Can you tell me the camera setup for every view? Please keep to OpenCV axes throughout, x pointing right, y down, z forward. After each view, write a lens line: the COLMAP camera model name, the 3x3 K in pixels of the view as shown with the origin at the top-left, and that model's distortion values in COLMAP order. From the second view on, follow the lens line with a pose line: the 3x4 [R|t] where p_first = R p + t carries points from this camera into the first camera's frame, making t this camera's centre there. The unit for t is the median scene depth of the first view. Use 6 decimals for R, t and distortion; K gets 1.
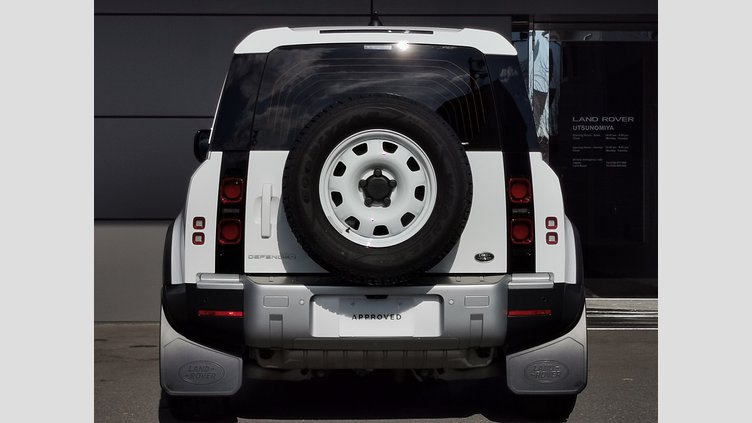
lens RADIAL K [[1925.8, 0, 375.8], [0, 1925.8, 219.6], [0, 0, 1]] dist [0.168187, 0.000000]
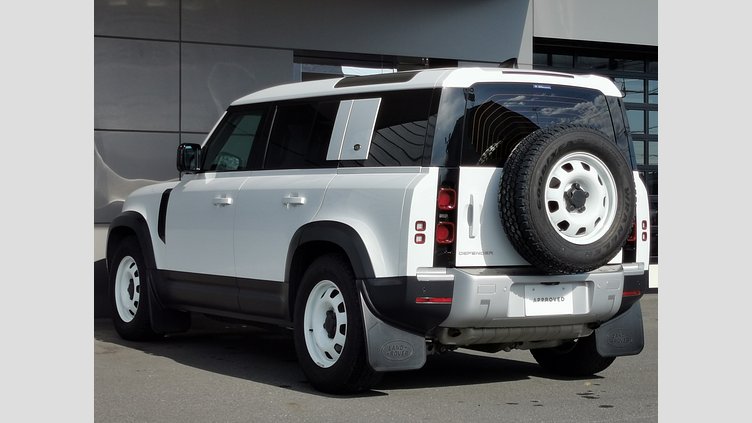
lens RADIAL K [[1897.3, 0, 376.1], [0, 1897.3, 208.2], [0, 0, 1]] dist [-0.132259, 0.000000]
pose [[0.810278, 0.003057, 0.586038, -0.820408], [0.002298, 0.999962, -0.008393, 0.000635], [-0.586042, 0.008148, 0.810240, 0.057062]]
